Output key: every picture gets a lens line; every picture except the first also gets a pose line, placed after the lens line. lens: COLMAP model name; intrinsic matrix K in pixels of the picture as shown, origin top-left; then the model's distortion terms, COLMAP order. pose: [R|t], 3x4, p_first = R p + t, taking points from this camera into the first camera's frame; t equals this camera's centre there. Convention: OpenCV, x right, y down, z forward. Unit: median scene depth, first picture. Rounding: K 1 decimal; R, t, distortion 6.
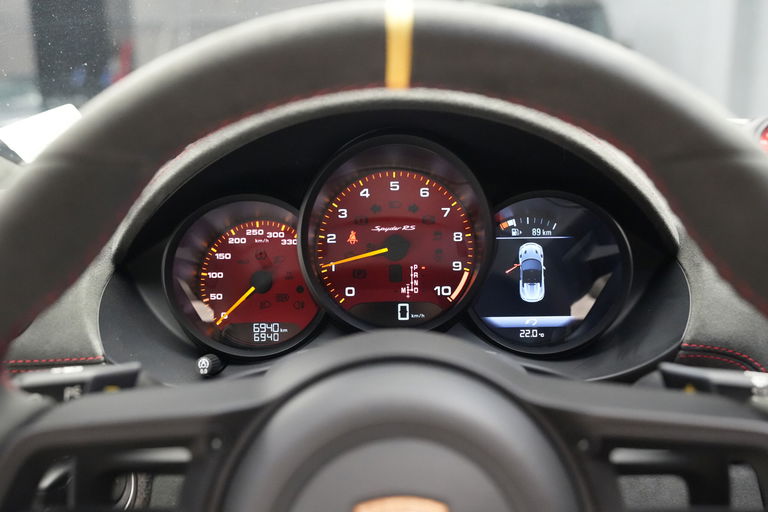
lens RADIAL K [[756.1, 0, 382.9], [0, 756.1, 255.1], [0, 0, 1]] dist [0.016036, 0.000000]
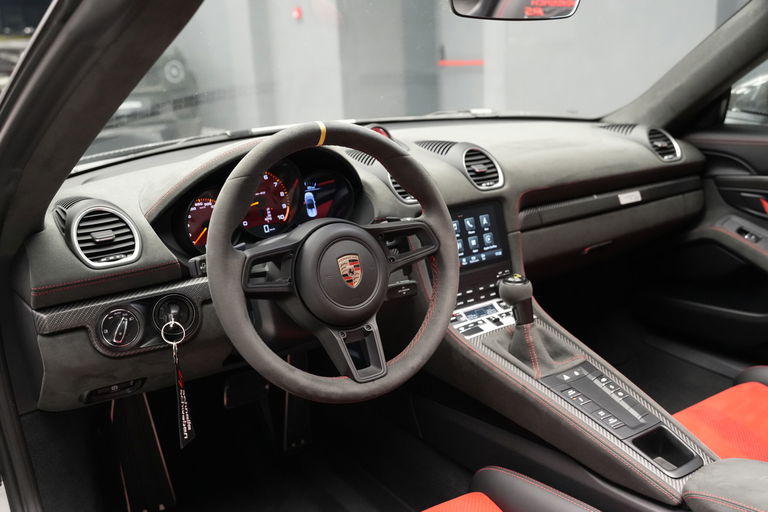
lens RADIAL K [[756.1, 0, 386.2], [0, 756.1, 255.7], [0, 0, 1]] dist [0.016036, 0.000000]
pose [[0.816485, -0.178577, 0.549057, -0.974148], [0.158685, 0.983751, 0.083982, 0.019075], [-0.555132, 0.018557, 0.831555, -1.159539]]
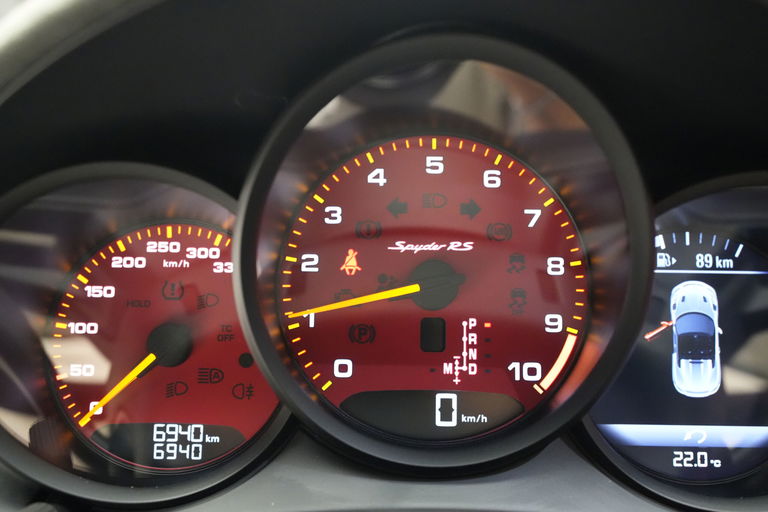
lens RADIAL K [[756.1, 0, 384.9], [0, 756.1, 254.2], [0, 0, 1]] dist [0.016036, 0.000000]
pose [[0.999647, 0.026537, -0.001527, -0.016313], [-0.026573, 0.999108, -0.032826, -0.012301], [0.000655, 0.032855, 0.999460, 0.483282]]
